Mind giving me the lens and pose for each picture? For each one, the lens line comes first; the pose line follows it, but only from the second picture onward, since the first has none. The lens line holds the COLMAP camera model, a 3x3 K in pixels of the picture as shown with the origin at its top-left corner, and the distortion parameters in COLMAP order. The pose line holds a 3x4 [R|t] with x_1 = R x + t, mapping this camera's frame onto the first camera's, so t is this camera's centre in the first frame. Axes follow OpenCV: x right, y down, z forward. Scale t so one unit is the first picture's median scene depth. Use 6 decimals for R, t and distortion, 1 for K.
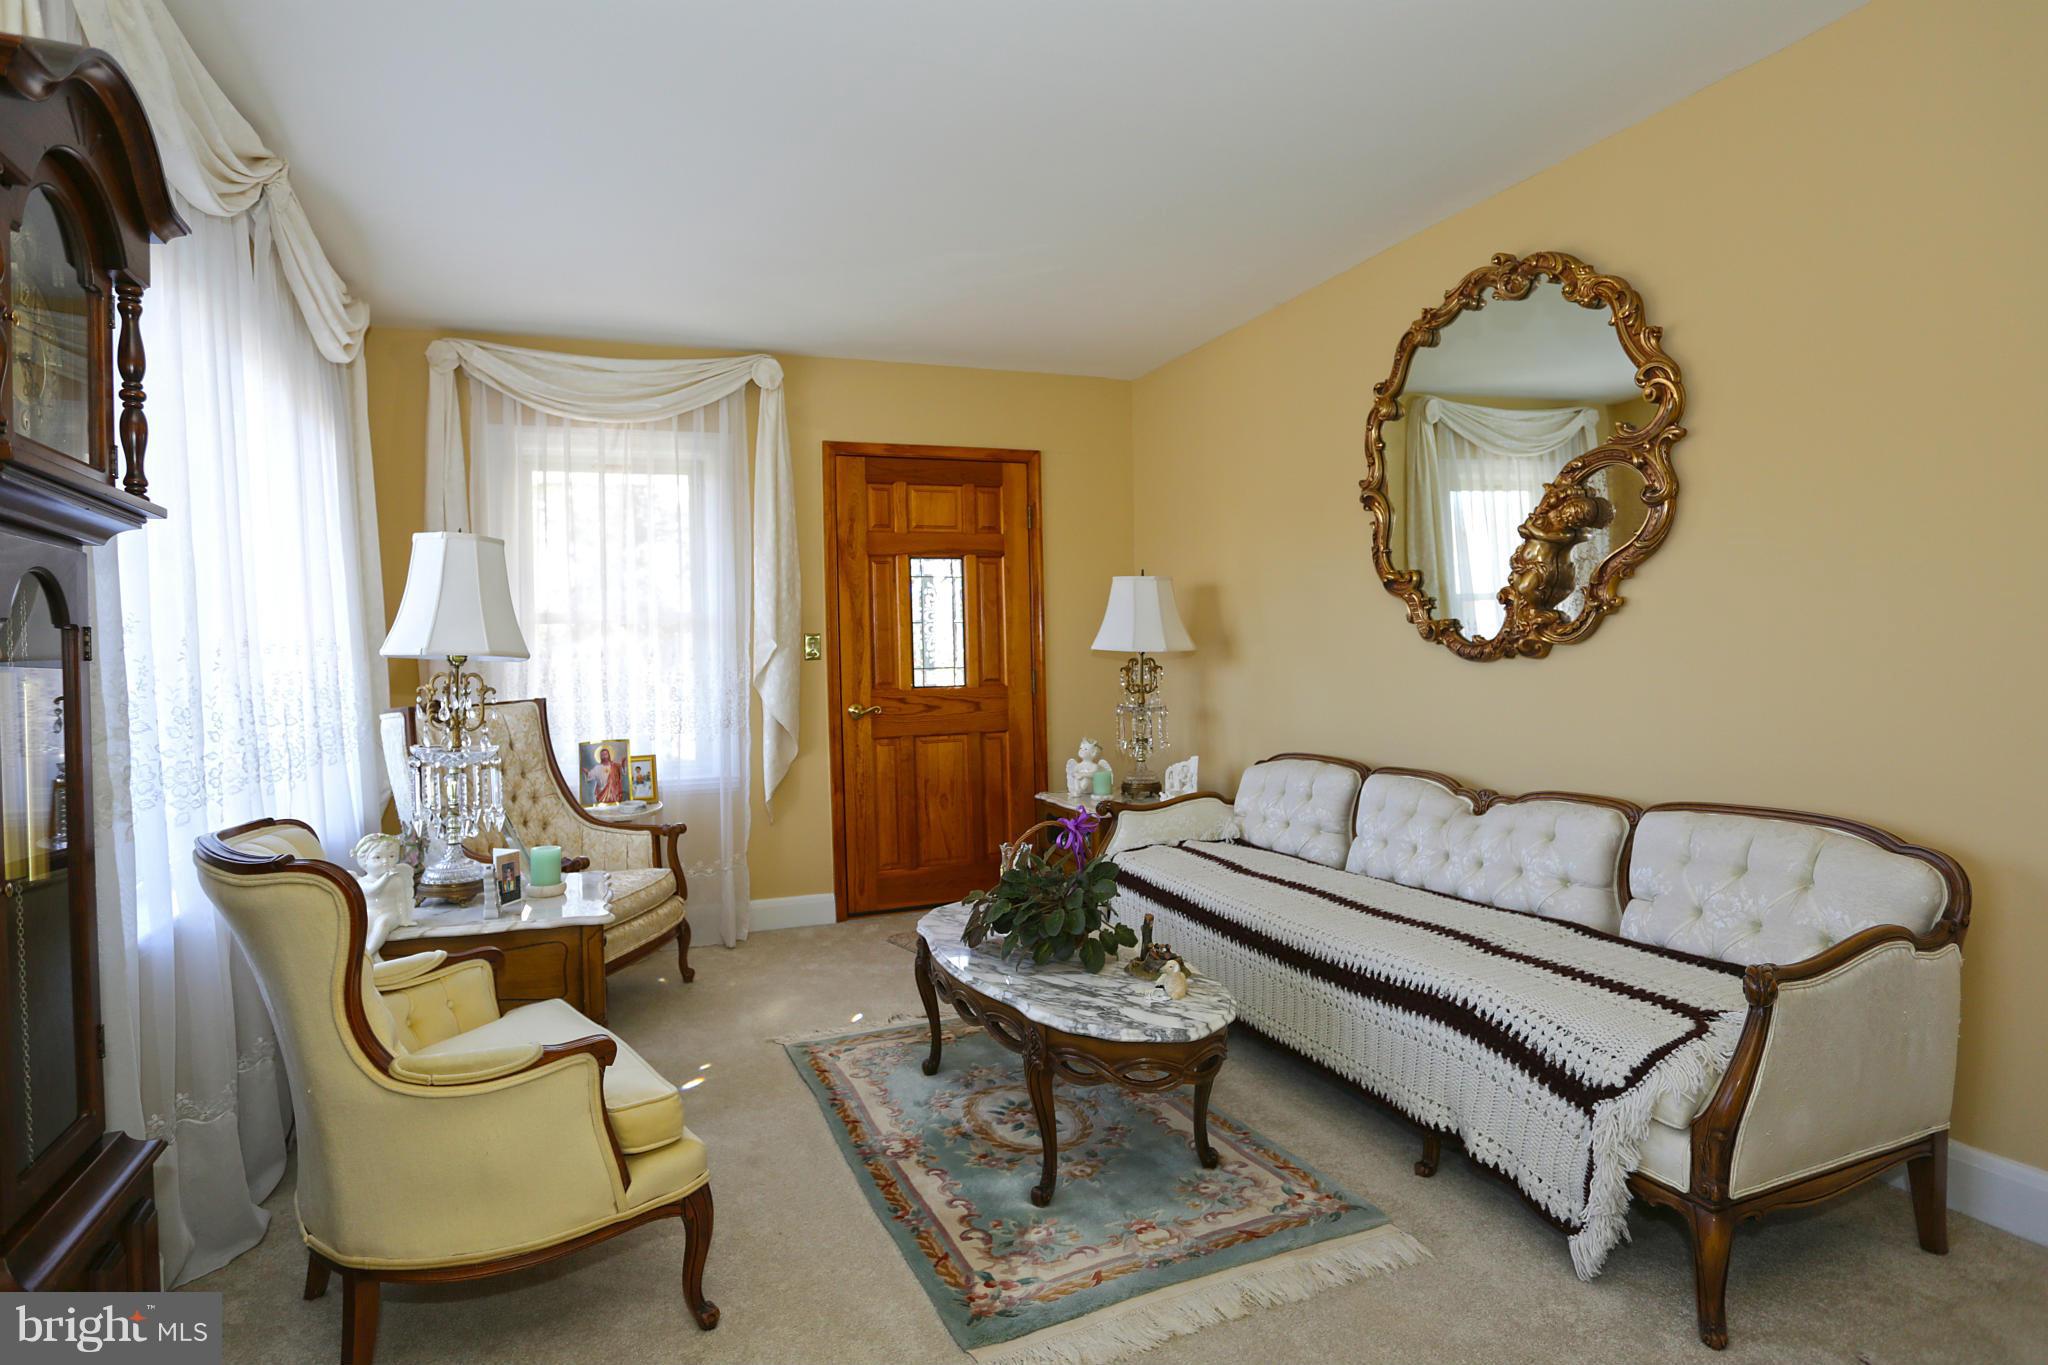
lens RADIAL K [[1055.1, 0, 961.9], [0, 1055.1, 683.2], [0, 0, 1]] dist [-0.069570, 0.023036]
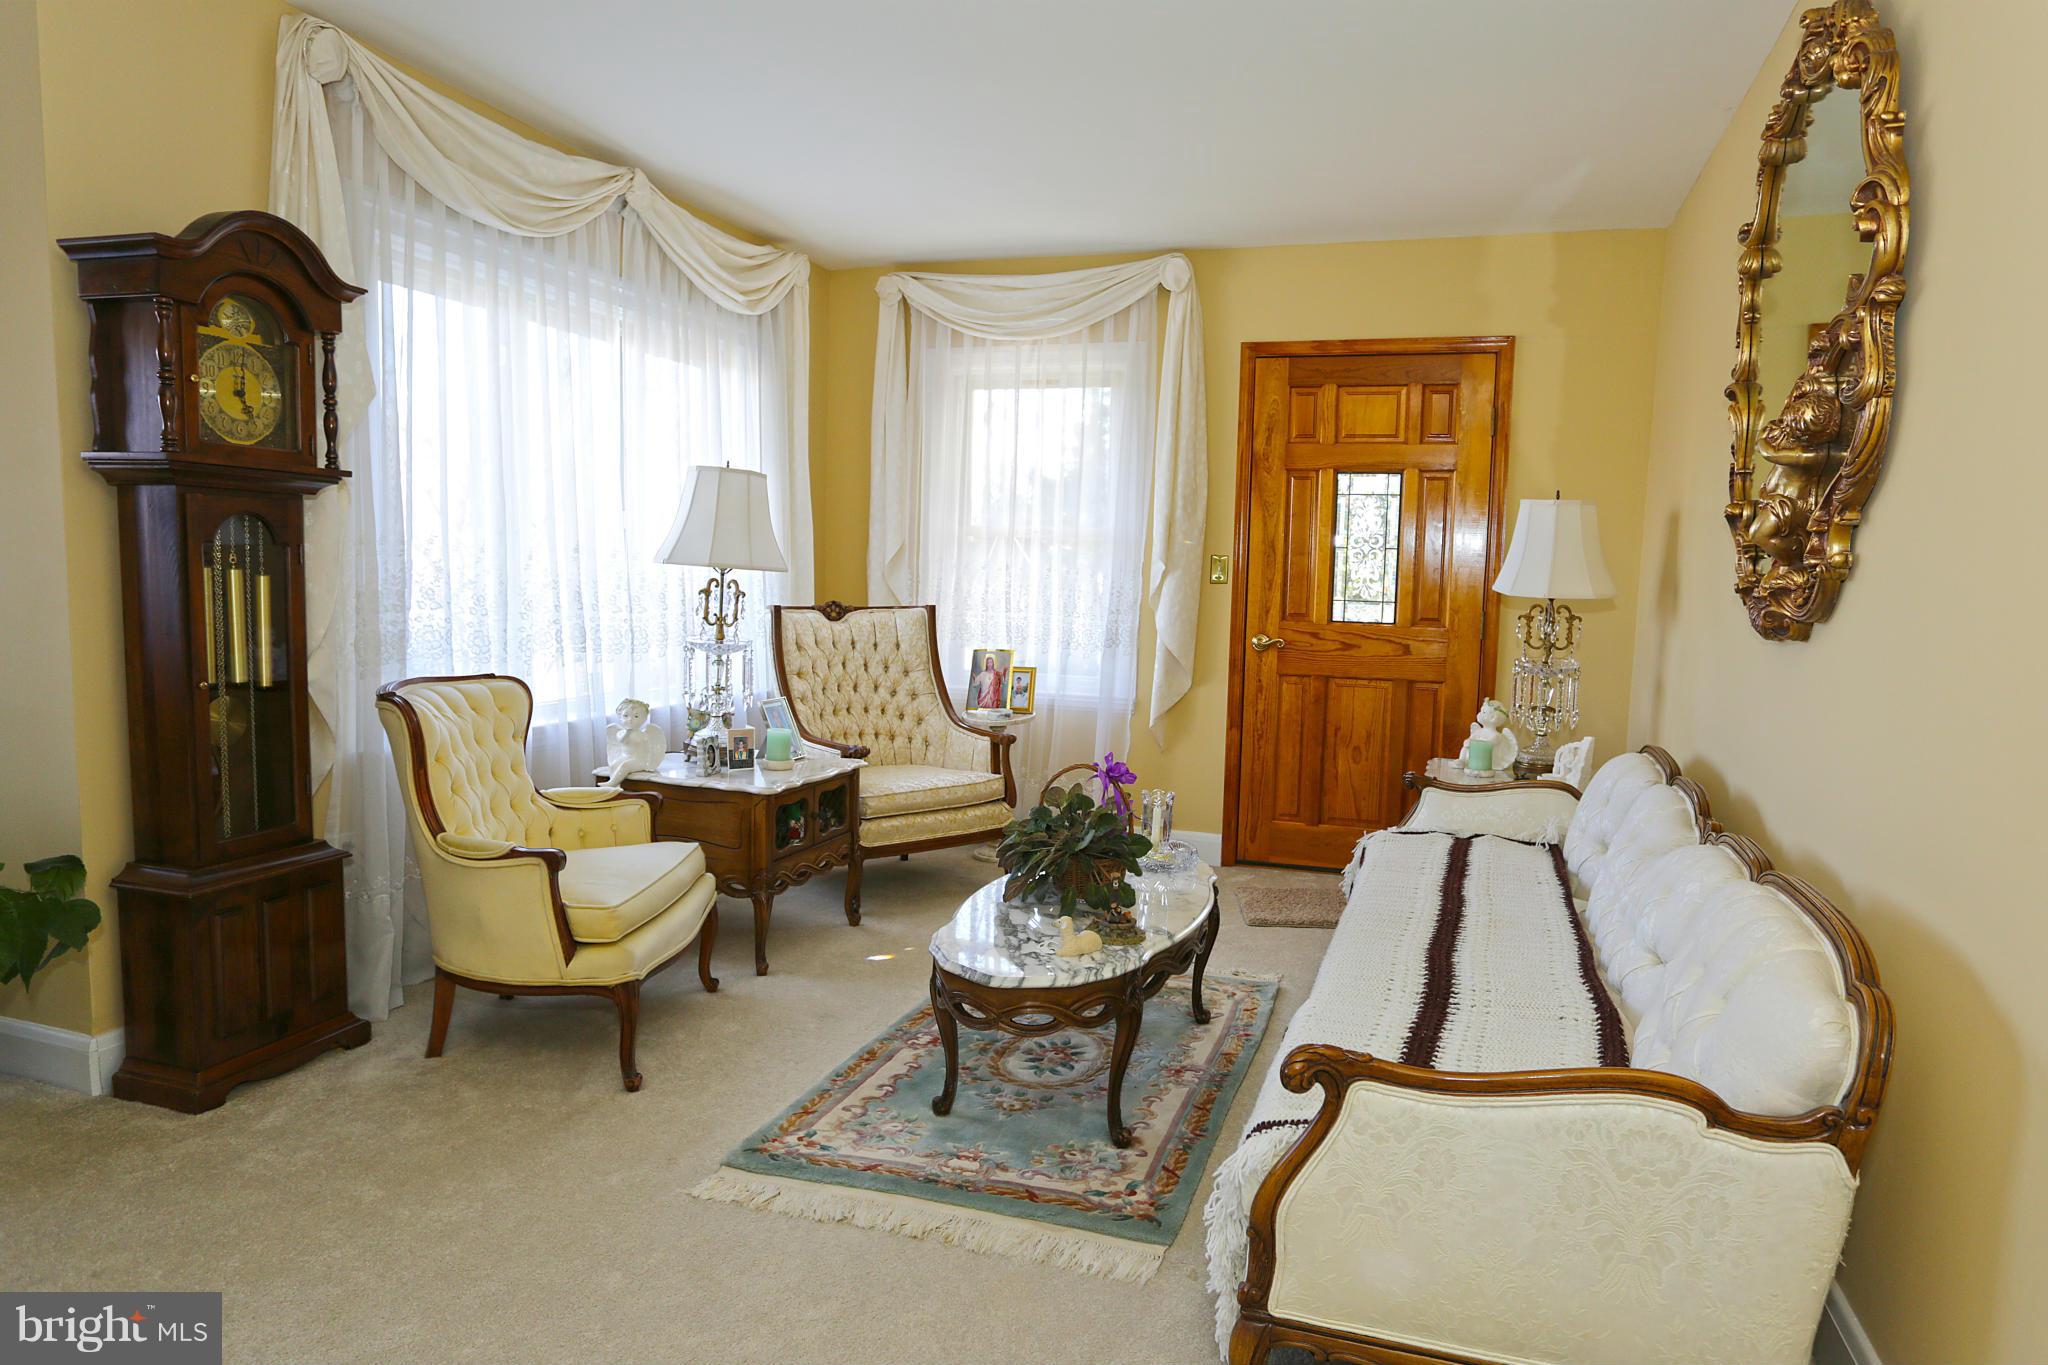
lens RADIAL K [[1229.5, 0, 1040.8], [0, 1229.5, 704.6], [0, 0, 1]] dist [-0.070505, 0.033451]
pose [[0.778583, 0.113417, -0.617208, 0.447630], [-0.058820, 0.992392, 0.108161, -0.025756], [0.624779, -0.047908, 0.779330, 0.060113]]
